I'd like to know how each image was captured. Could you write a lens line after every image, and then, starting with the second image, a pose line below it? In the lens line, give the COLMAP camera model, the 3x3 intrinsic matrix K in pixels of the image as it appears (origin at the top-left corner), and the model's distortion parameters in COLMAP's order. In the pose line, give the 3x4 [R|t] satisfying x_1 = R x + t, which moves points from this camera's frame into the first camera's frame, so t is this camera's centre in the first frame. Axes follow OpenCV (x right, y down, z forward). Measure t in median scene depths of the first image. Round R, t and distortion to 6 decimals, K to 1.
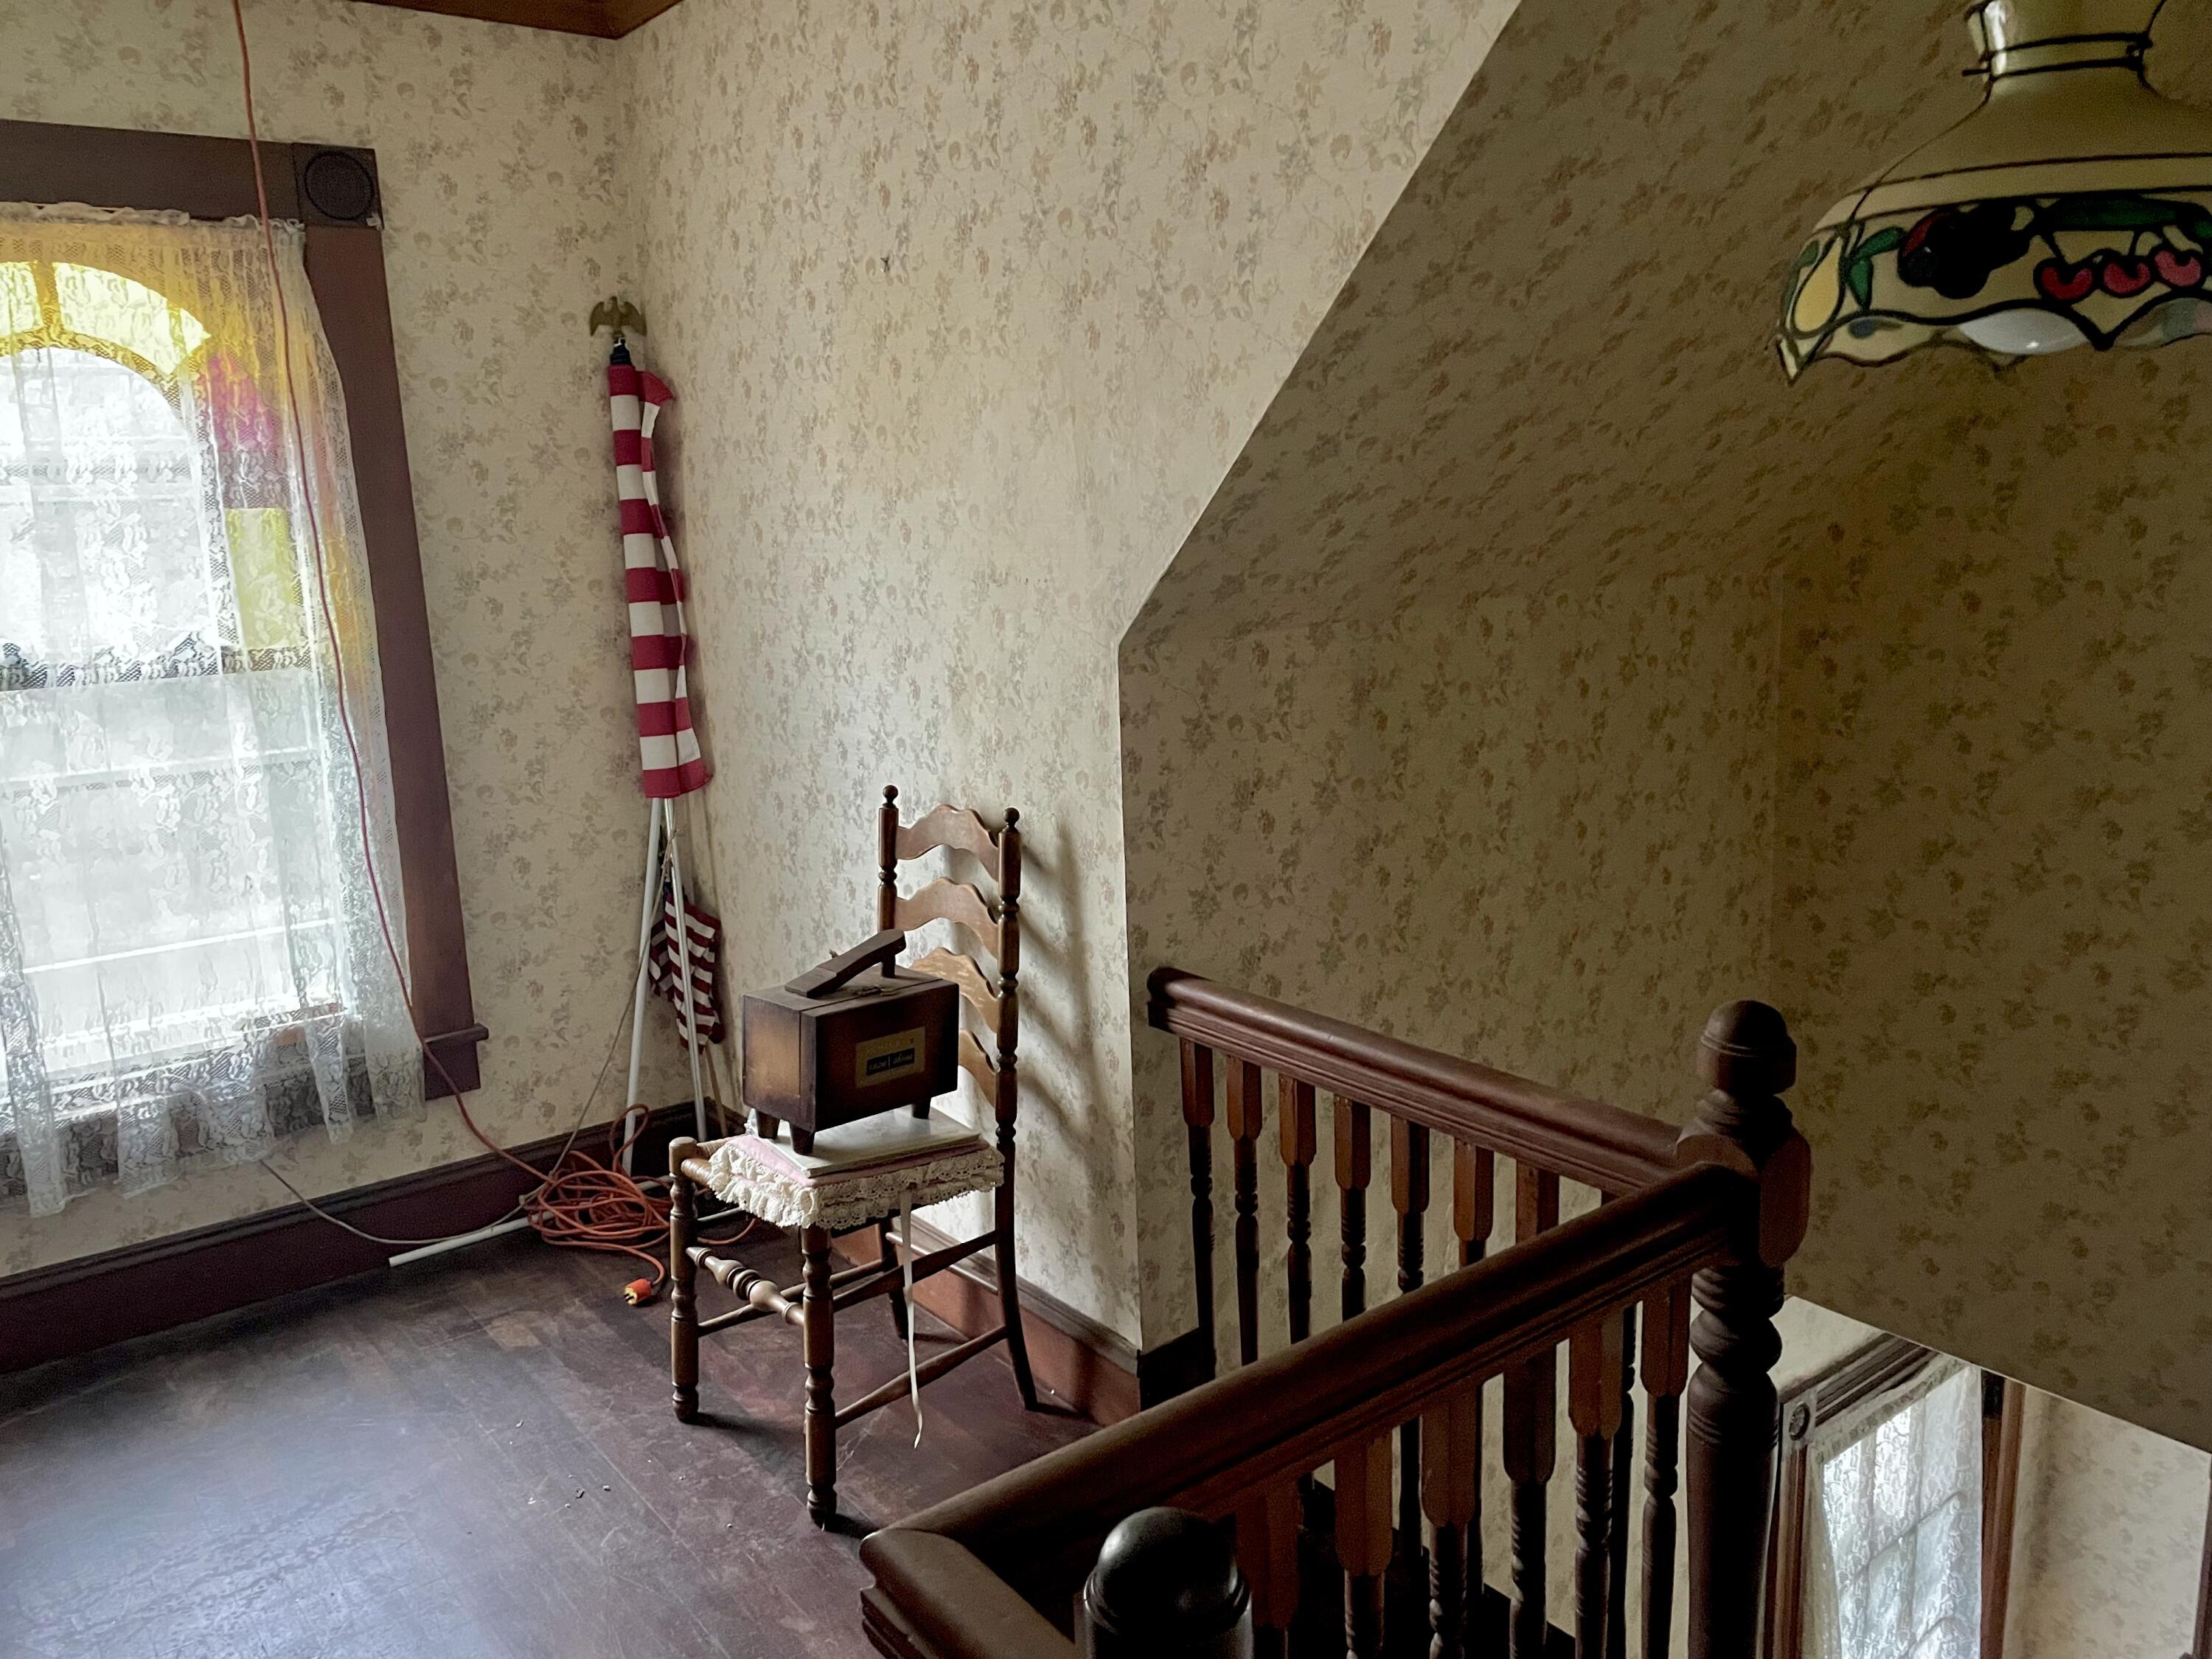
lens RADIAL K [[1652.4, 0, 1096.3], [0, 1652.4, 829.6], [0, 0, 1]] dist [0.068894, -0.085329]
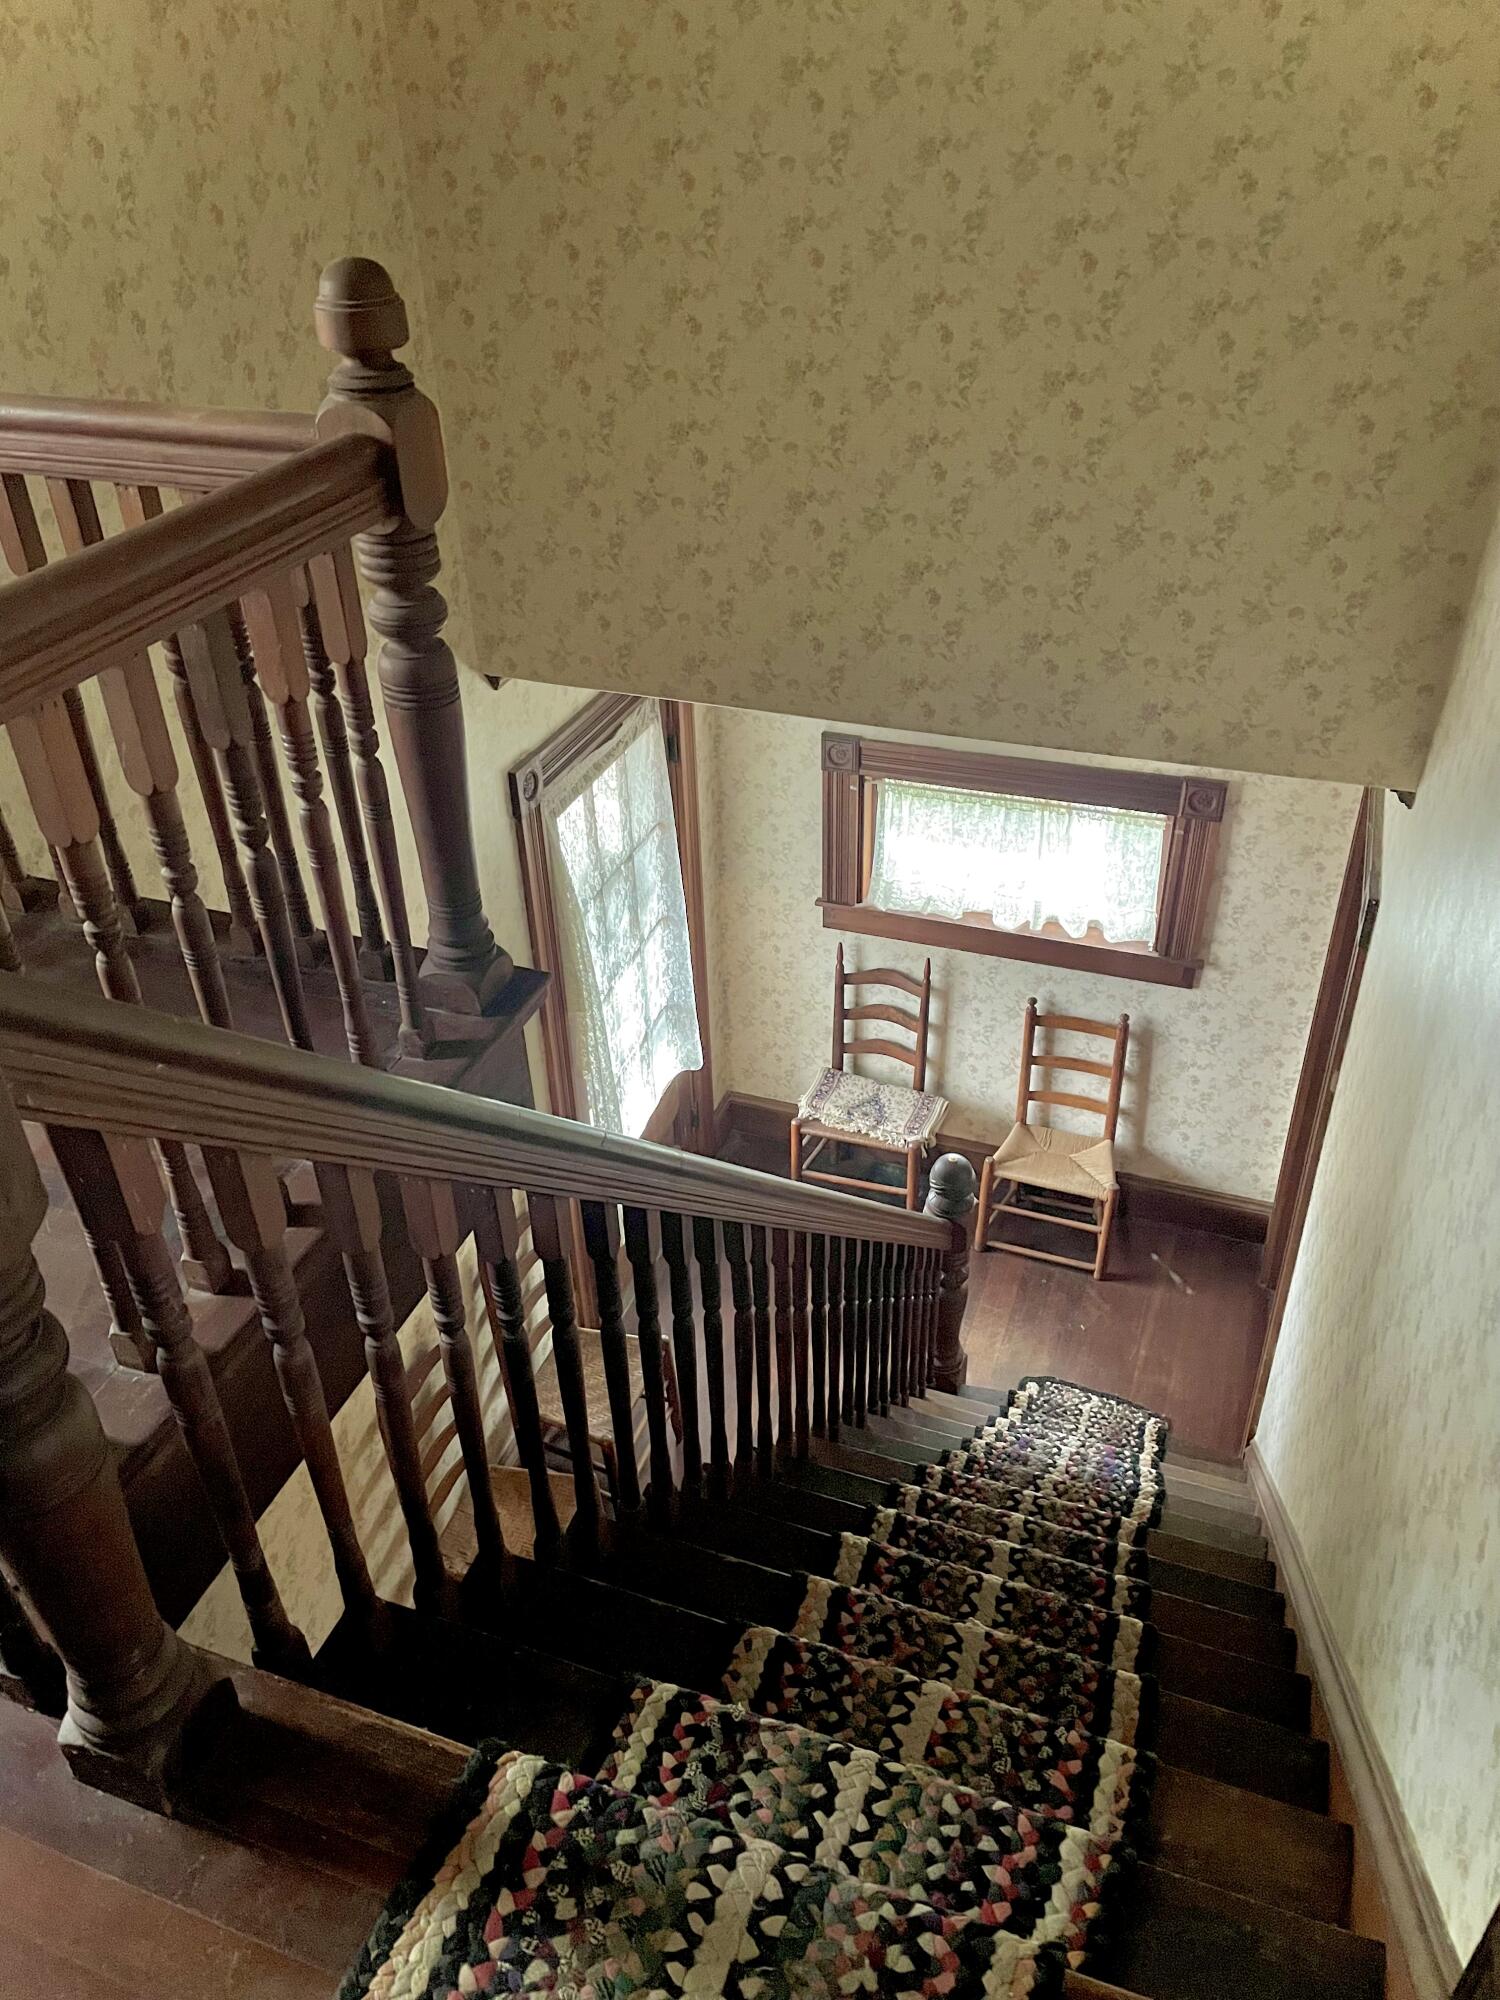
lens RADIAL K [[1494.0, 0, 755.4], [0, 1494.0, 993.1], [0, 0, 1]] dist [0.068894, -0.085329]
pose [[0.846298, -0.284829, 0.450169, 0.025469], [0.098626, 0.914221, 0.393030, 0.075800], [-0.523501, -0.288222, 0.801795, 0.003799]]
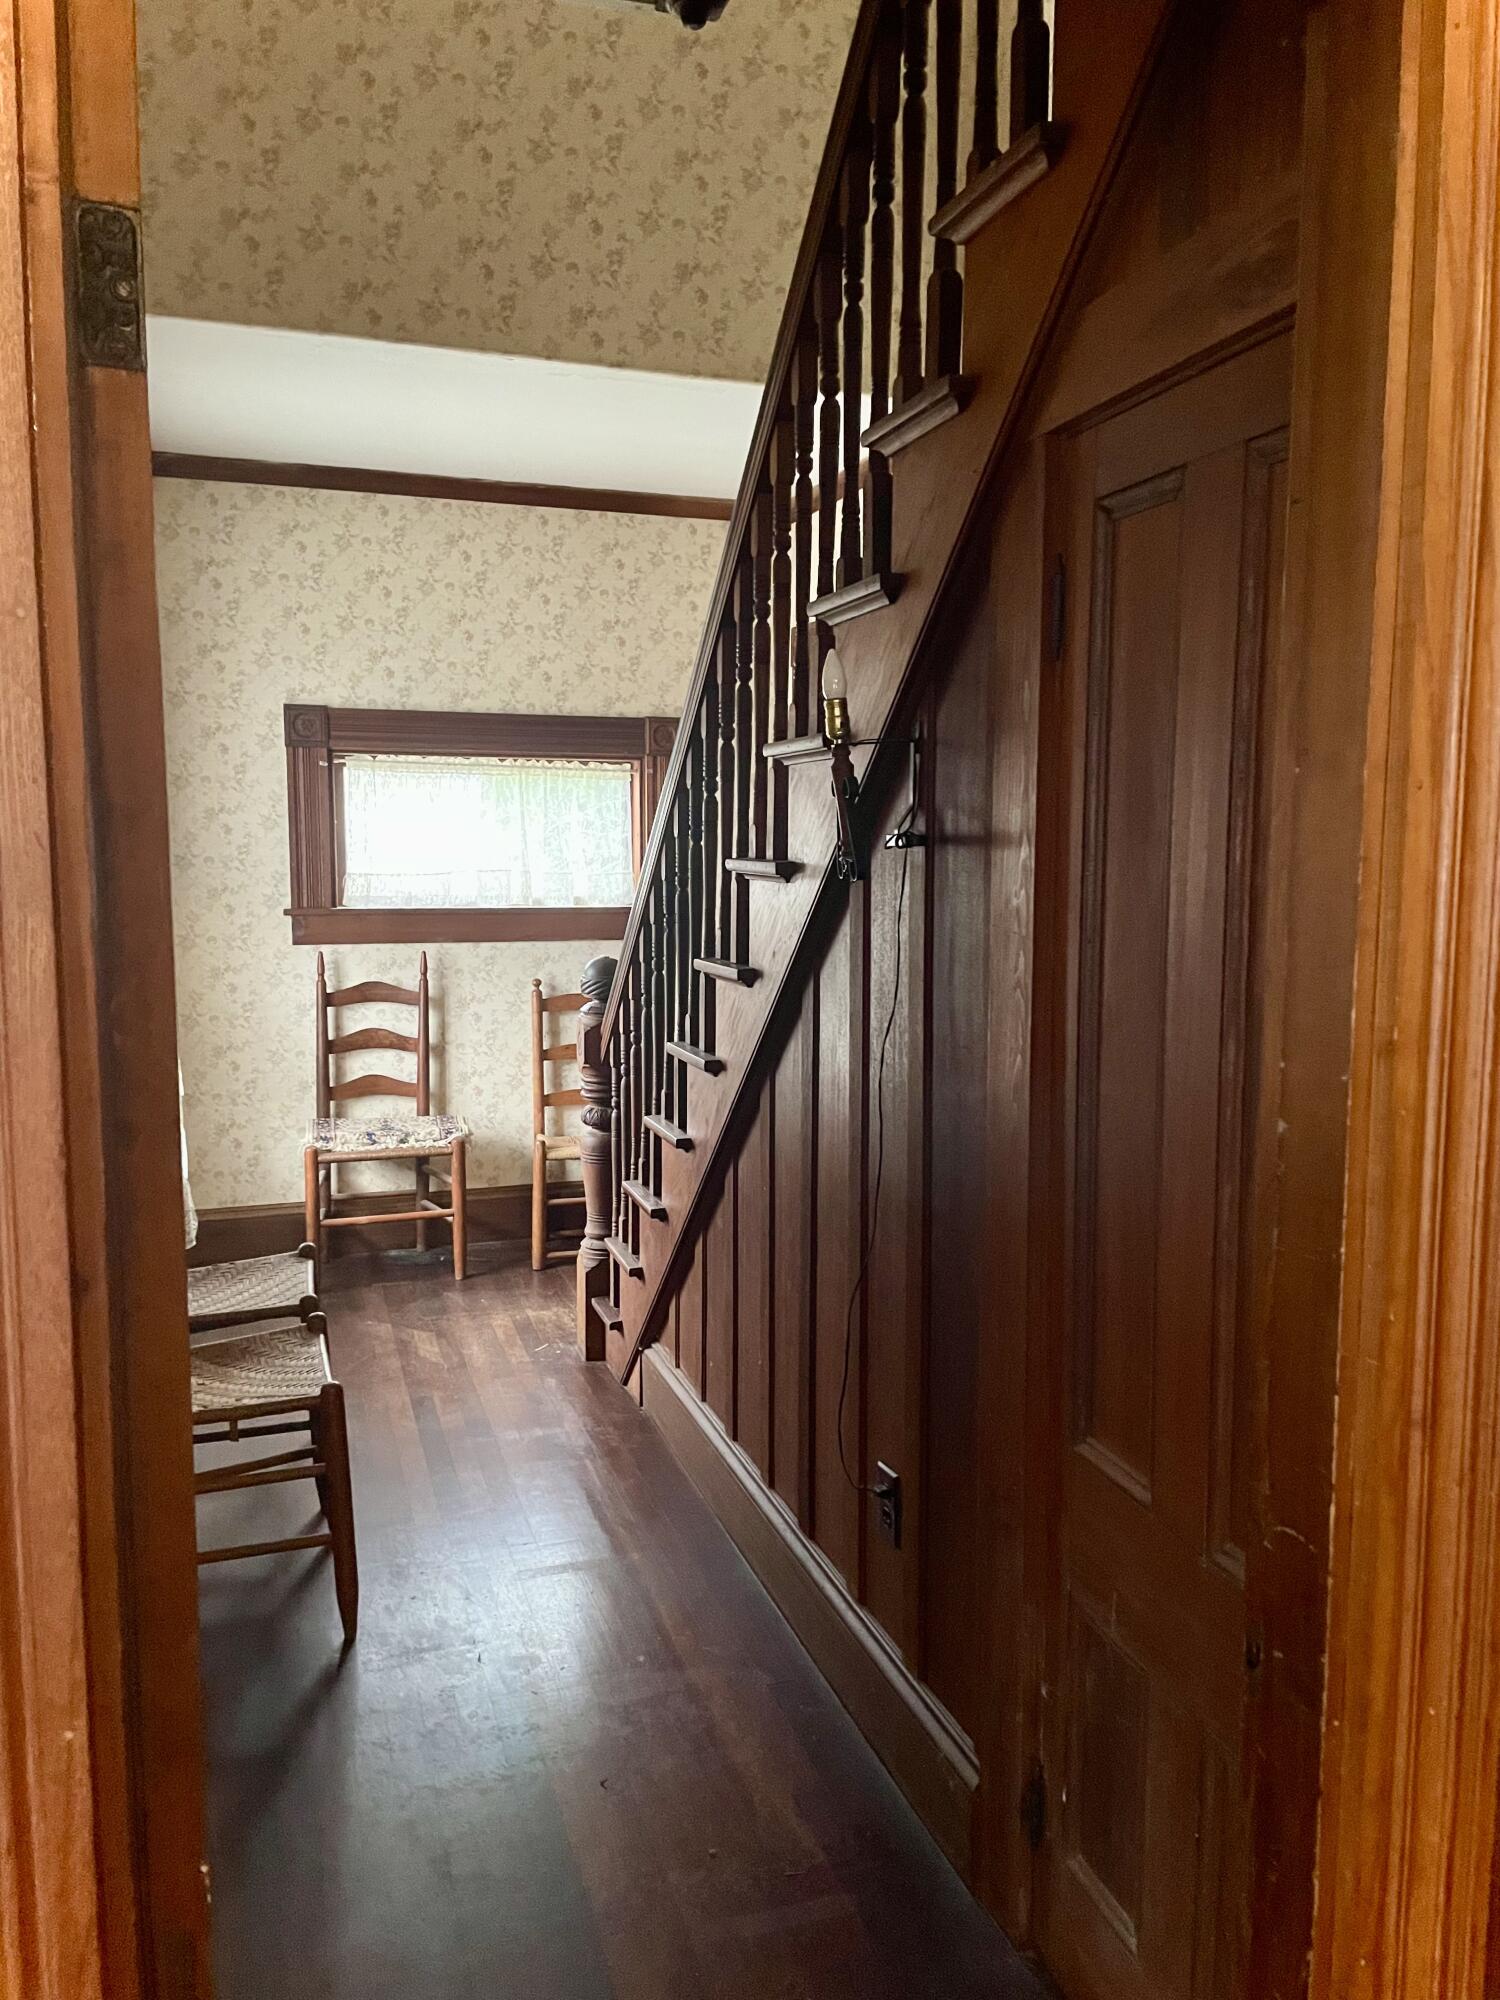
lens RADIAL K [[1494.0, 0, 761.6], [0, 1494.0, 997.1], [0, 0, 1]] dist [0.068894, -0.085329]
pose [[0.323999, -0.061167, 0.944078, -0.317980], [0.171821, 0.985116, 0.004858, 0.662013], [-0.930324, 0.160638, 0.329686, 0.333636]]
